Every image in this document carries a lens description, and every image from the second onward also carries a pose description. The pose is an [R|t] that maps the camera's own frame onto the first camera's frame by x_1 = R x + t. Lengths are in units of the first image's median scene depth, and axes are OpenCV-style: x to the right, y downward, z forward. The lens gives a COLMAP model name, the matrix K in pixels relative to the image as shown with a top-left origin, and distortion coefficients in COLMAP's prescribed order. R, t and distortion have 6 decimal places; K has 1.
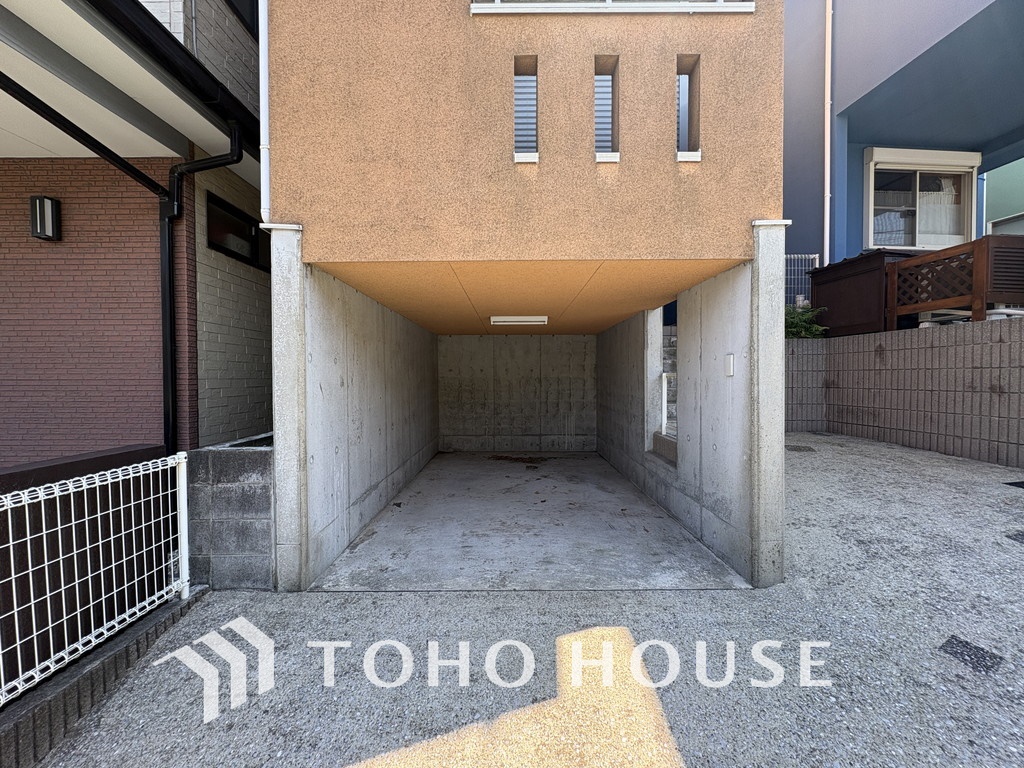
lens RADIAL K [[406.5, 0, 512.0], [0, 406.5, 384.0], [0, 0, 1]] dist [0.001561, 0.000287]
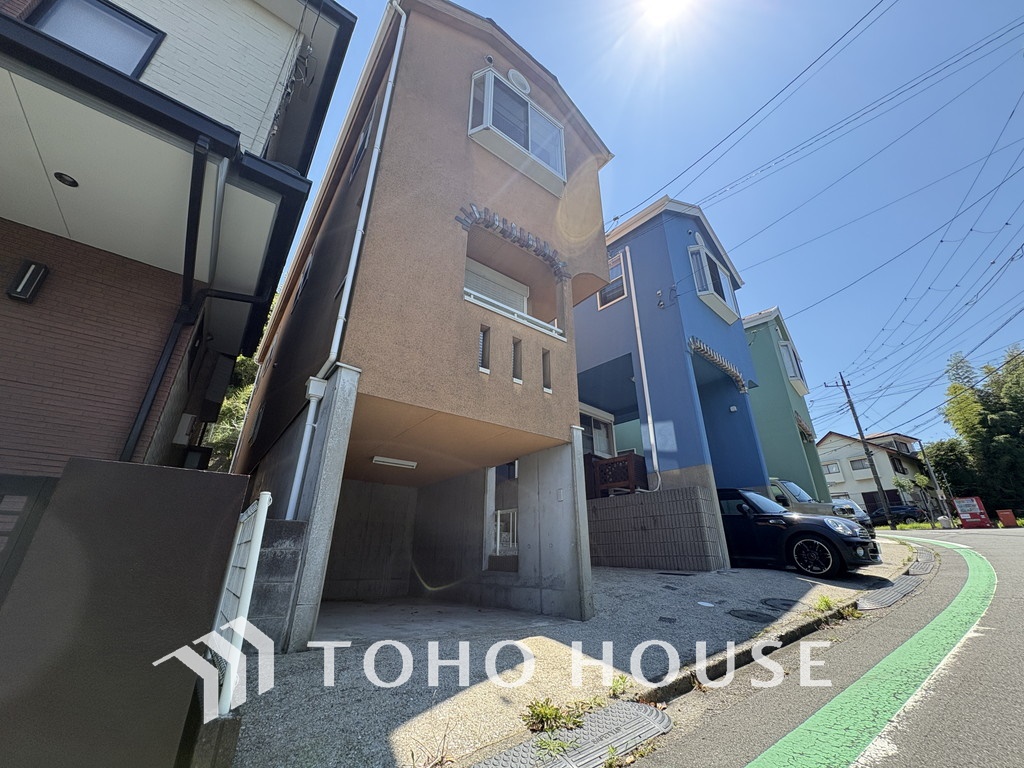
lens RADIAL K [[407.5, 0, 512.0], [0, 407.5, 384.0], [0, 0, 1]] dist [0.000006, -0.000118]
pose [[0.799241, 0.253270, 0.545039, -0.863430], [-0.001424, 0.907666, -0.419690, 0.299555], [-0.601008, 0.334658, 0.725805, -0.440284]]
